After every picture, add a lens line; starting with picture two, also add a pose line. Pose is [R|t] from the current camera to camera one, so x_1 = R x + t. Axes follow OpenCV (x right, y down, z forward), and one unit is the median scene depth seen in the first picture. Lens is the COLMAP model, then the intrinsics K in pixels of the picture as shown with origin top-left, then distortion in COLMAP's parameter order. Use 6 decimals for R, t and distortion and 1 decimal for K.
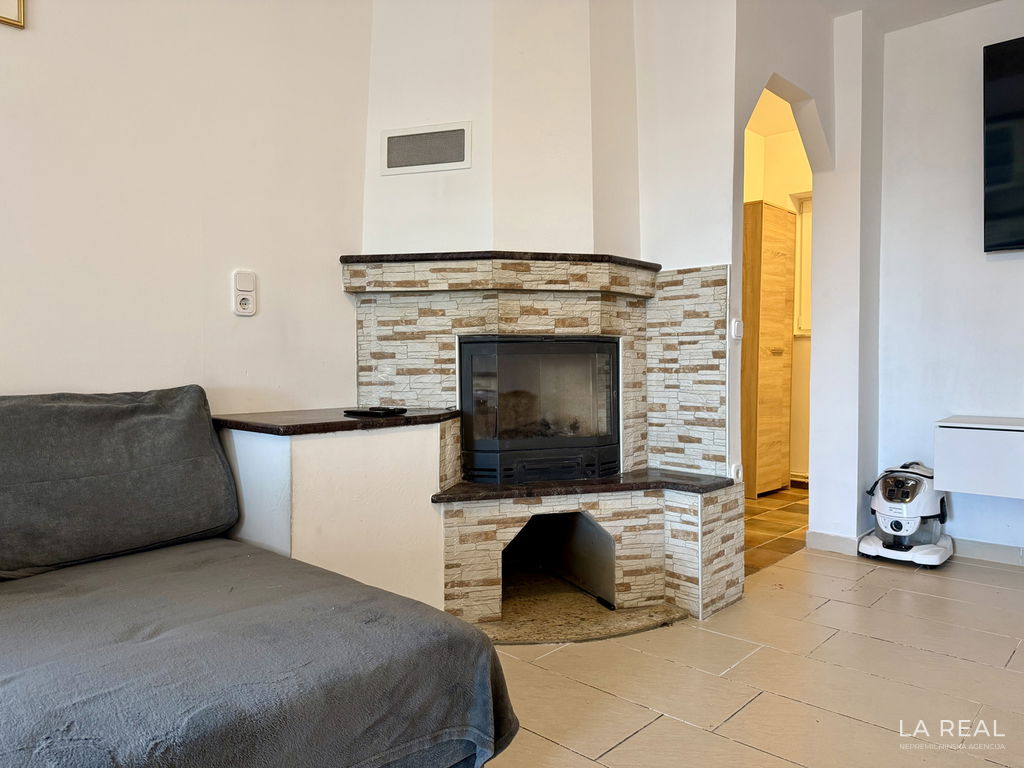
lens RADIAL K [[724.6, 0, 512.0], [0, 724.6, 384.0], [0, 0, 1]] dist [0.117602, -0.131625]
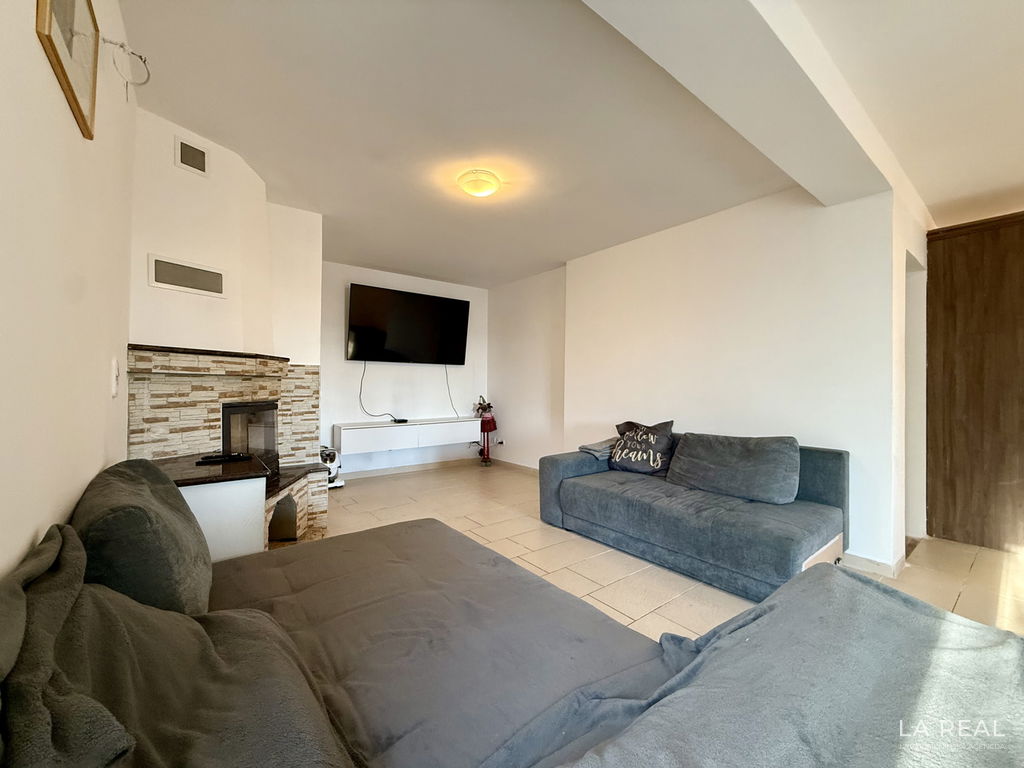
lens RADIAL K [[407.1, 0, 509.5], [0, 407.1, 385.0], [0, 0, 1]] dist [-0.001187, 0.000145]
pose [[0.170578, 0.000313, 0.985344, -0.815556], [0.029956, 0.999536, -0.005503, -0.081123], [-0.984889, 0.030456, 0.170490, 0.237897]]
